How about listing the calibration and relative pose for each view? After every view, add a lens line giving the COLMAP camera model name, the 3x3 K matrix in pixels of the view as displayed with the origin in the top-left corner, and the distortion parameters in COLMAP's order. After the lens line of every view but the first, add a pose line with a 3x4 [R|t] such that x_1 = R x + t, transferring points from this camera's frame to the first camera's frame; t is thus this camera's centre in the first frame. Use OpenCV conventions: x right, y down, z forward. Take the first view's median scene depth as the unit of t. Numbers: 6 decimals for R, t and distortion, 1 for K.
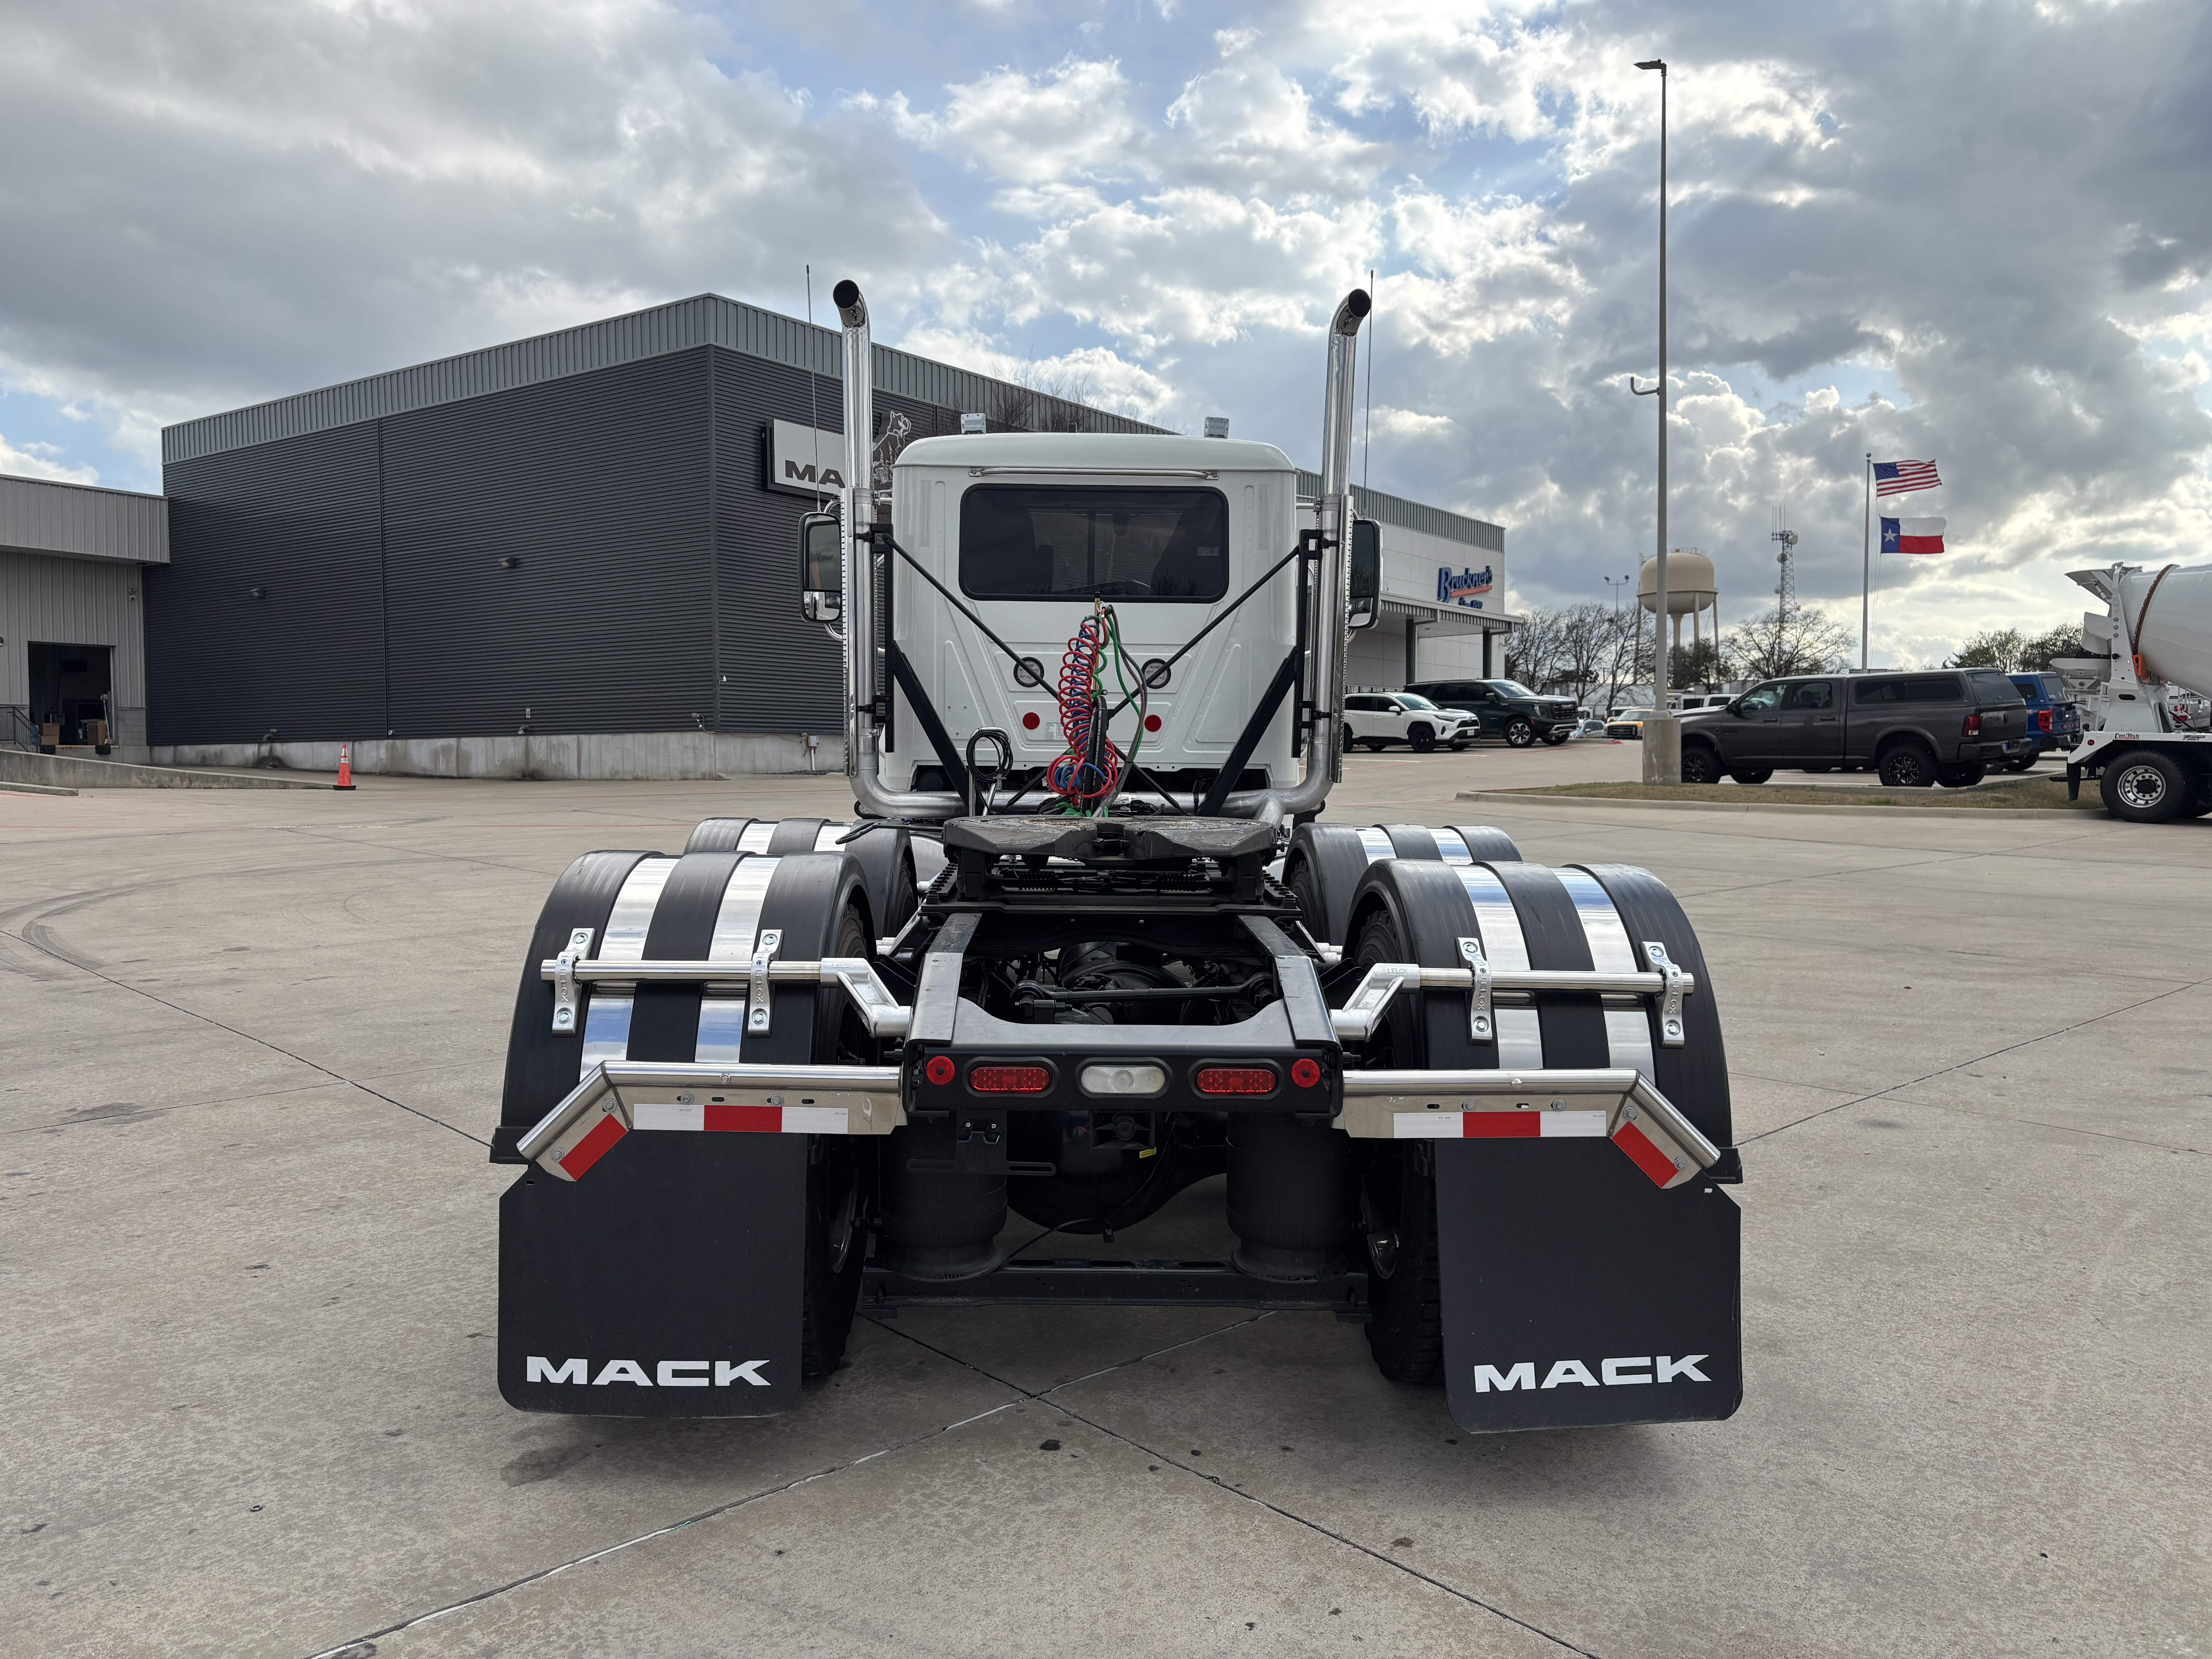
lens RADIAL K [[1617.2, 0, 1114.8], [0, 1617.2, 820.3], [0, 0, 1]] dist [0.049755, -0.043969]
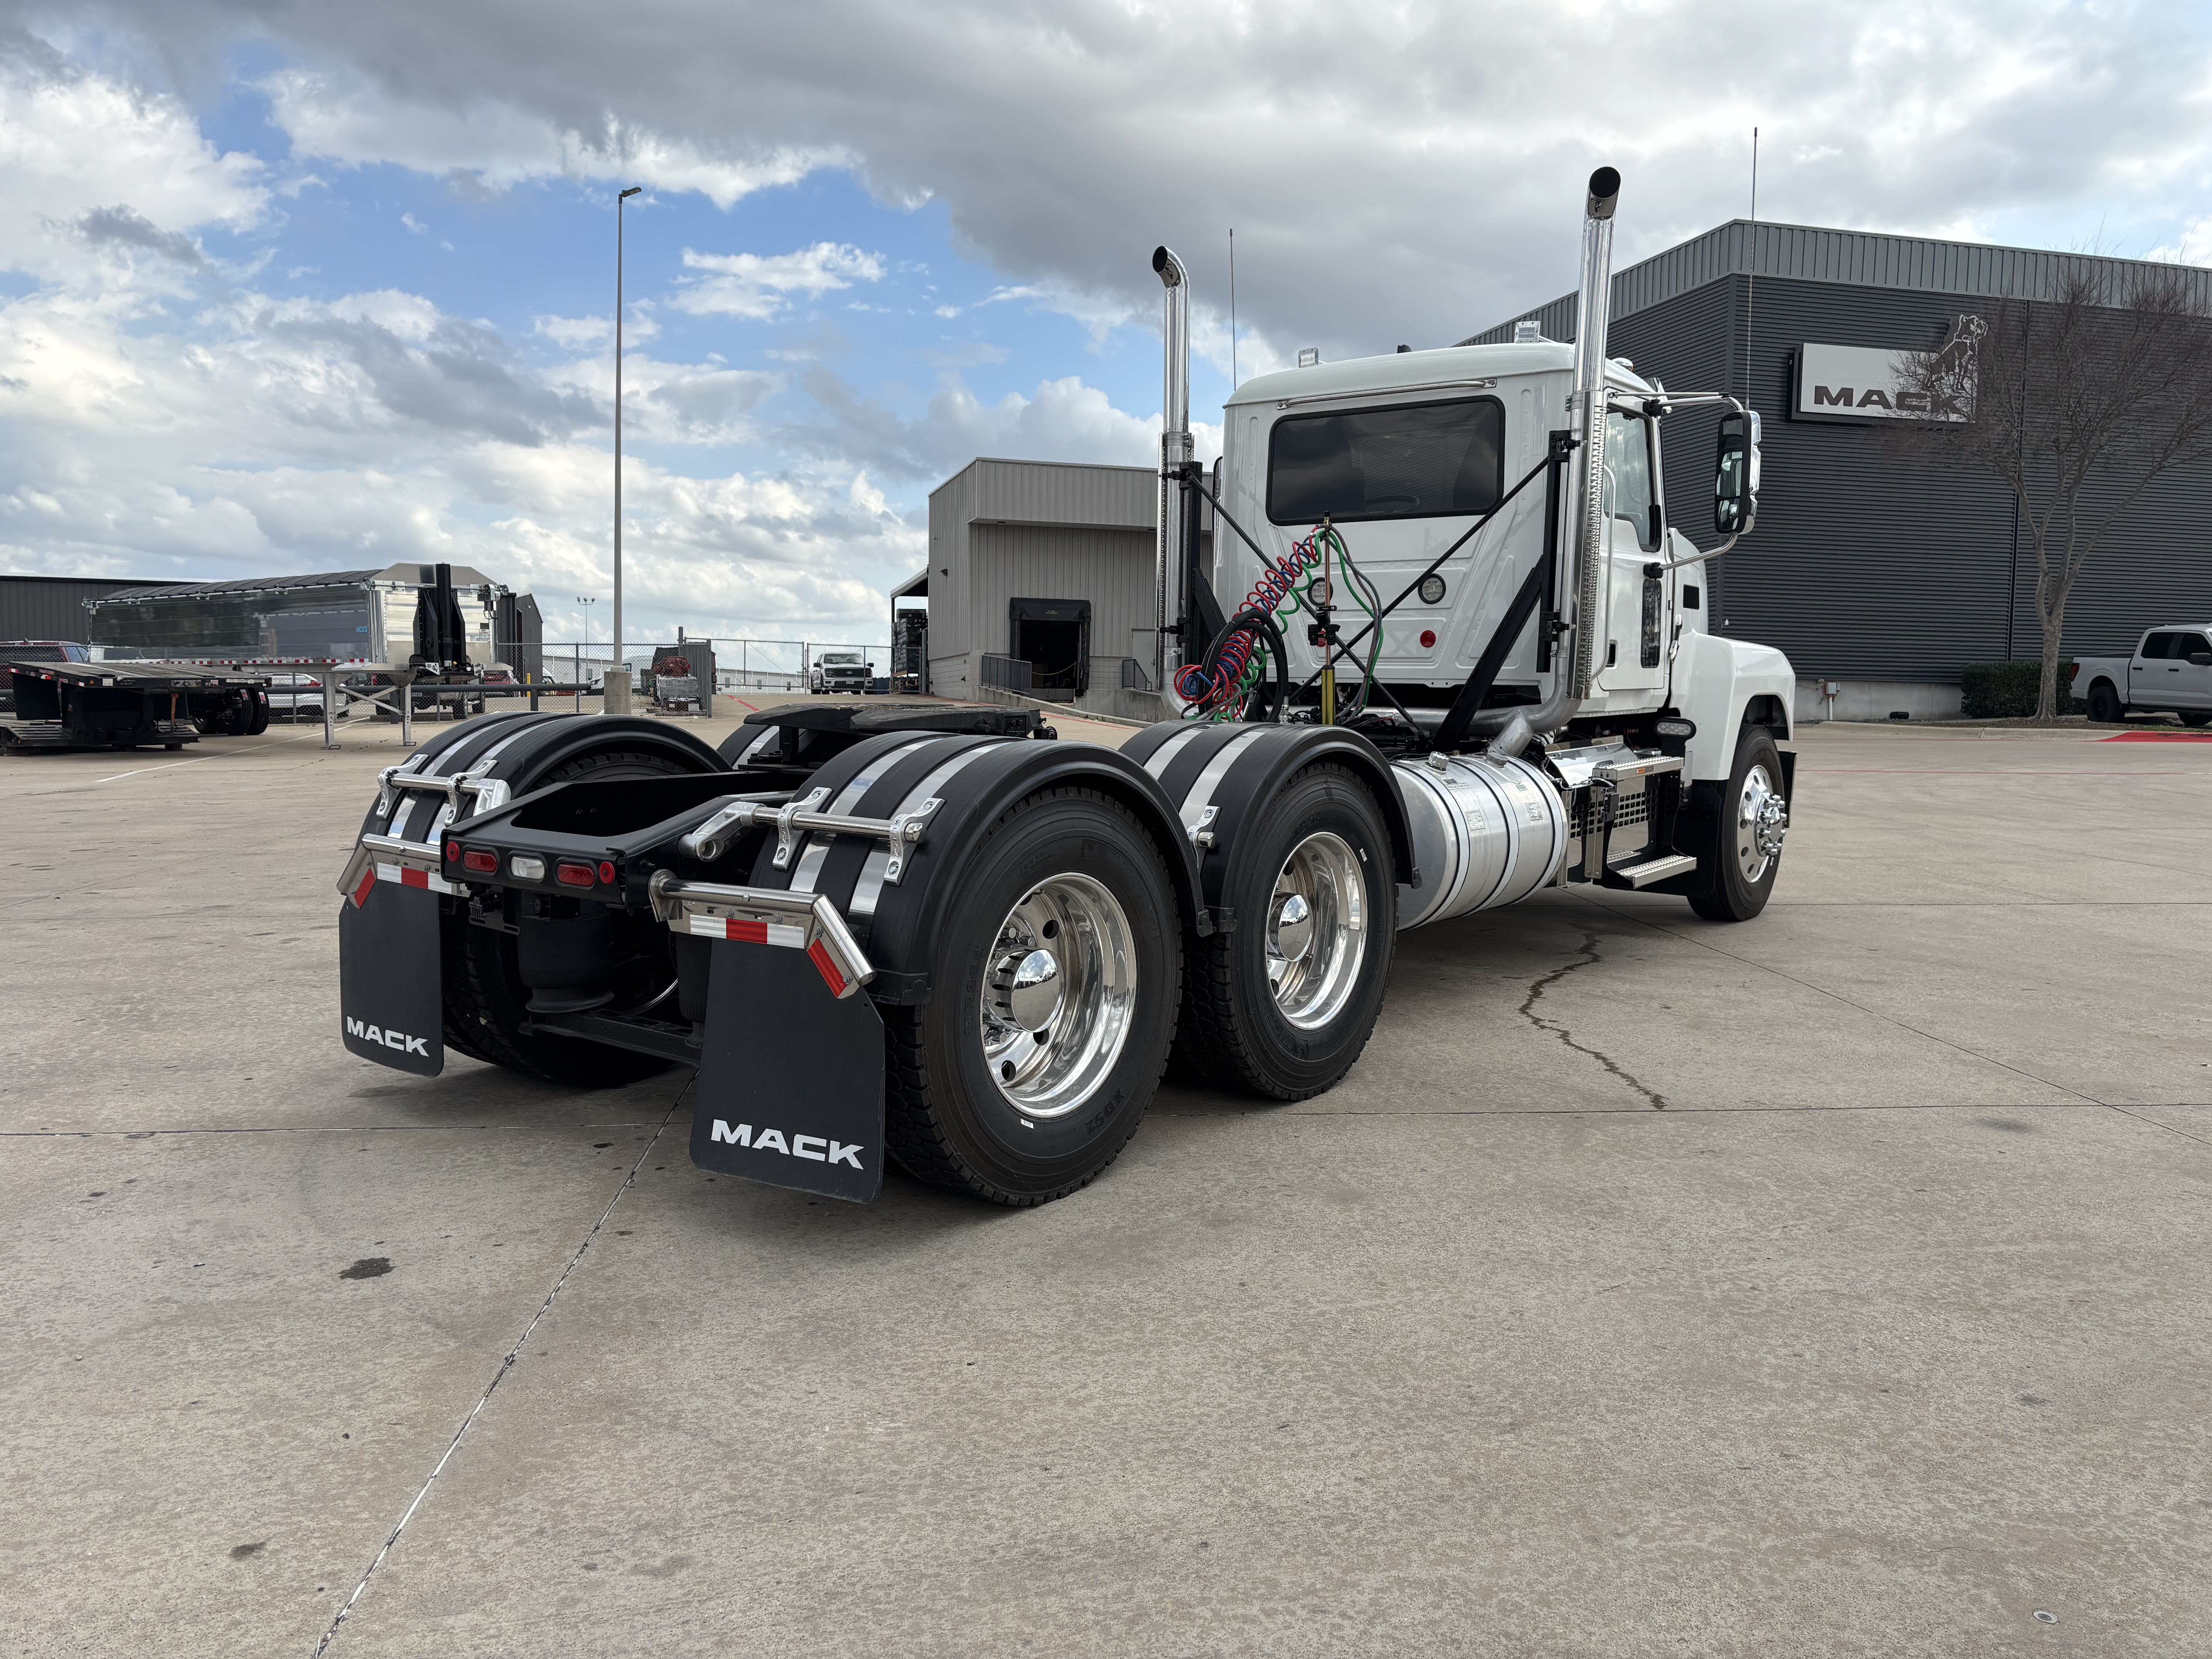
lens RADIAL K [[1617.2, 0, 1114.8], [0, 1617.2, 820.3], [0, 0, 1]] dist [0.049755, -0.043969]
pose [[0.785546, 0.055952, -0.616269, 0.892010], [-0.037865, 0.998384, 0.042378, 0.030673], [0.617644, -0.009955, 0.786395, 0.156128]]
